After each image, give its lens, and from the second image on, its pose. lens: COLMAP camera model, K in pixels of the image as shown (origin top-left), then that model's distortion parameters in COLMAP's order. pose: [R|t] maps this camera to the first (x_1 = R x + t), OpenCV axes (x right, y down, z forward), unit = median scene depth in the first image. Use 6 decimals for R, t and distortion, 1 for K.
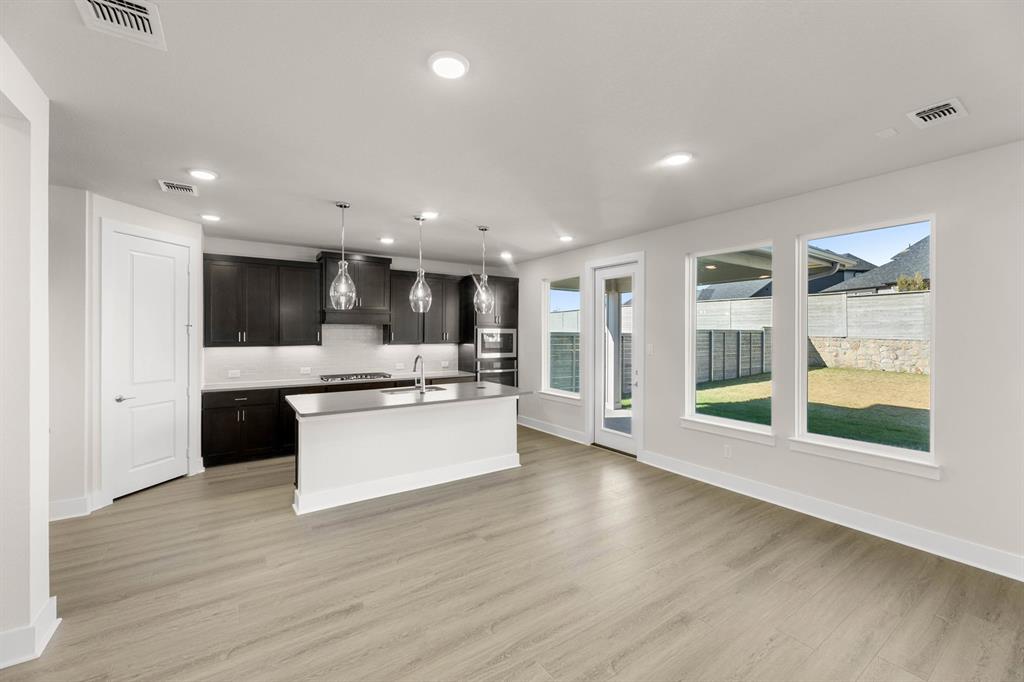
lens RADIAL K [[413.0, 0, 513.4], [0, 413.0, 336.0], [0, 0, 1]] dist [-0.001435, -0.000046]
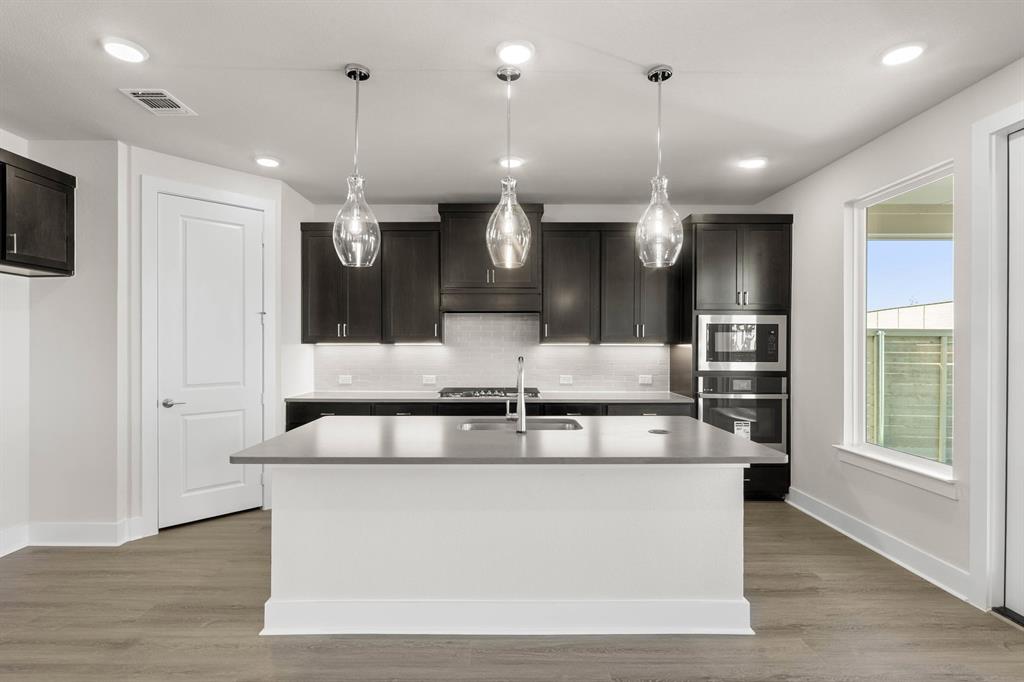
lens RADIAL K [[484.5, 0, 504.4], [0, 484.5, 346.5], [0, 0, 1]] dist [-0.003380, -0.000434]
pose [[0.825722, 0.002325, -0.564073, 0.072277], [-0.002779, 0.999996, 0.000054, 0.028107], [0.564071, 0.001523, 0.825725, 0.408421]]
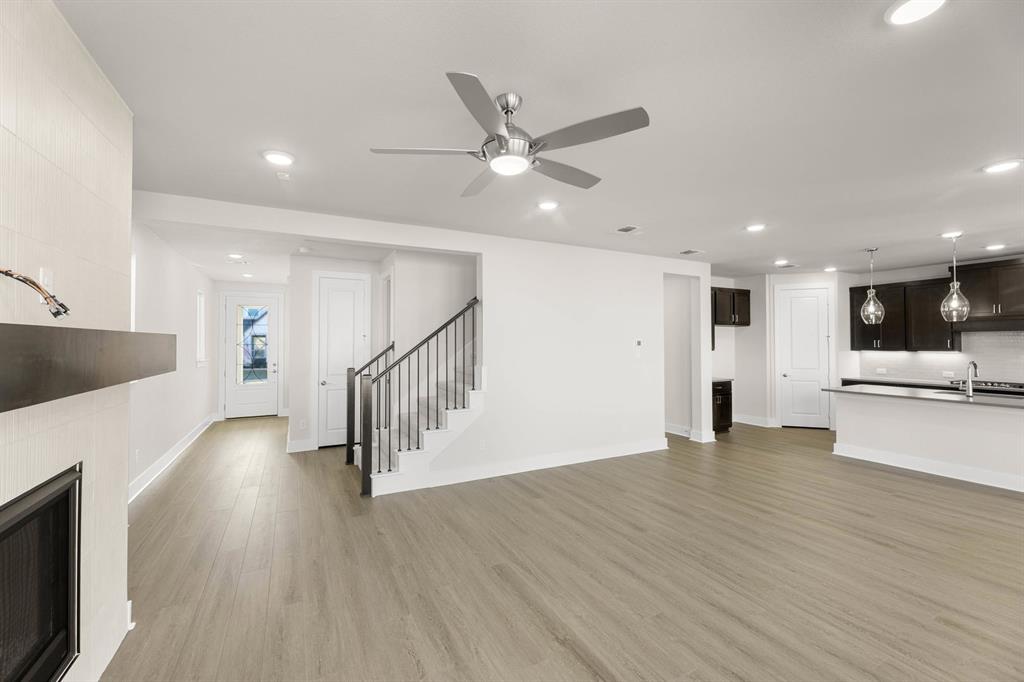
lens RADIAL K [[420.2, 0, 506.4], [0, 420.2, 337.1], [0, 0, 1]] dist [0.002660, 0.000232]
pose [[-0.125672, -0.015435, -0.991952, 0.809671], [-0.000365, 0.999880, -0.015512, 0.001843], [0.992072, -0.001587, -0.125662, -0.037657]]
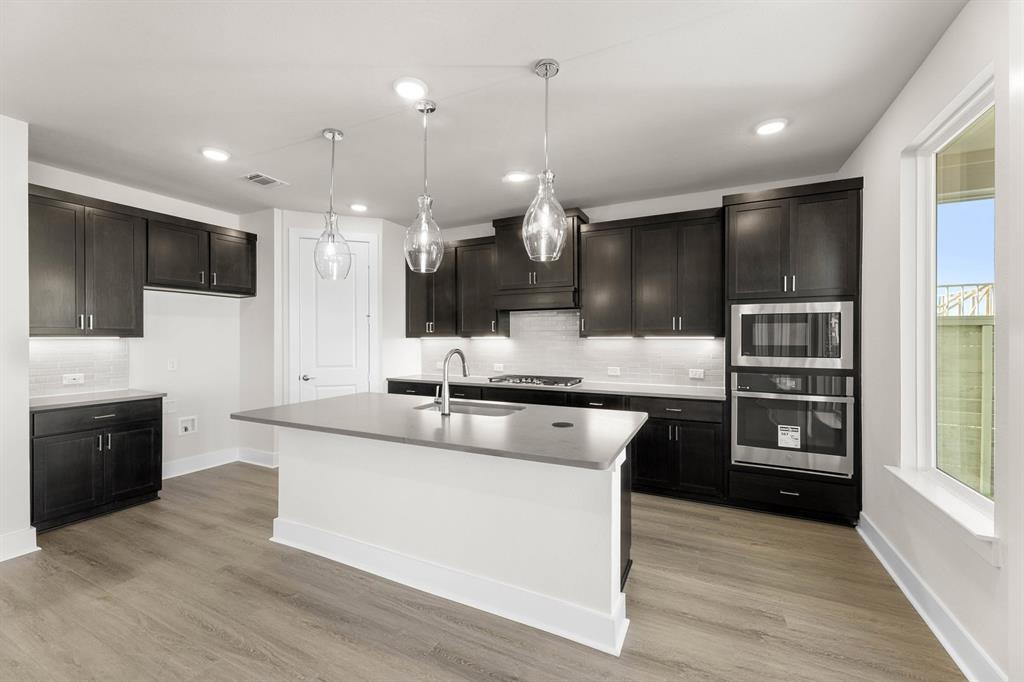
lens RADIAL K [[409.8, 0, 513.8], [0, 409.8, 340.0], [0, 0, 1]] dist [0.001263, -0.000079]
pose [[0.490811, 0.002540, -0.871263, 0.255115], [-0.000933, 0.999997, 0.002389, 0.026824], [0.871266, -0.000360, 0.490811, 0.645122]]
